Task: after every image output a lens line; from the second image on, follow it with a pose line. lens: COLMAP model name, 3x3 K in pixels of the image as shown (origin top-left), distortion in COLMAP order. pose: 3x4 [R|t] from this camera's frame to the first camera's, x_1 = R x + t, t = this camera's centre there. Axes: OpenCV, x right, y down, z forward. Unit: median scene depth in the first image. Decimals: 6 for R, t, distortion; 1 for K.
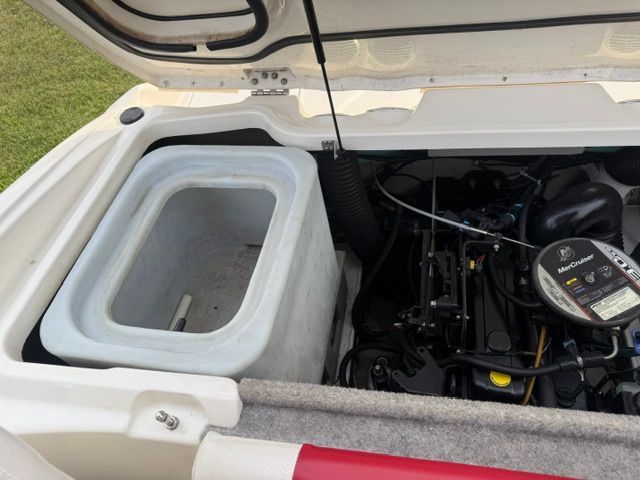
lens RADIAL K [[457.5, 0, 304.2], [0, 457.5, 232.6], [0, 0, 1]] dist [0.026671, -0.039227]
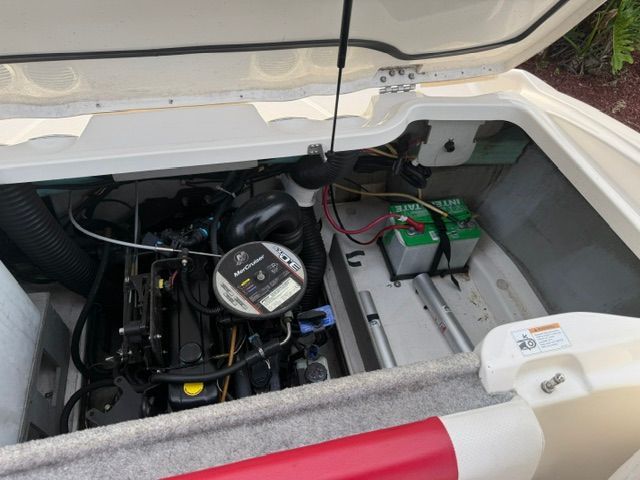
lens RADIAL K [[457.5, 0, 319.8], [0, 457.5, 236.9], [0, 0, 1]] dist [0.026671, -0.039227]
pose [[0.901141, -0.150200, 0.406674, 0.283529], [0.161387, 0.986867, 0.006873, 0.017613], [-0.402366, 0.059439, 0.913547, -0.079425]]
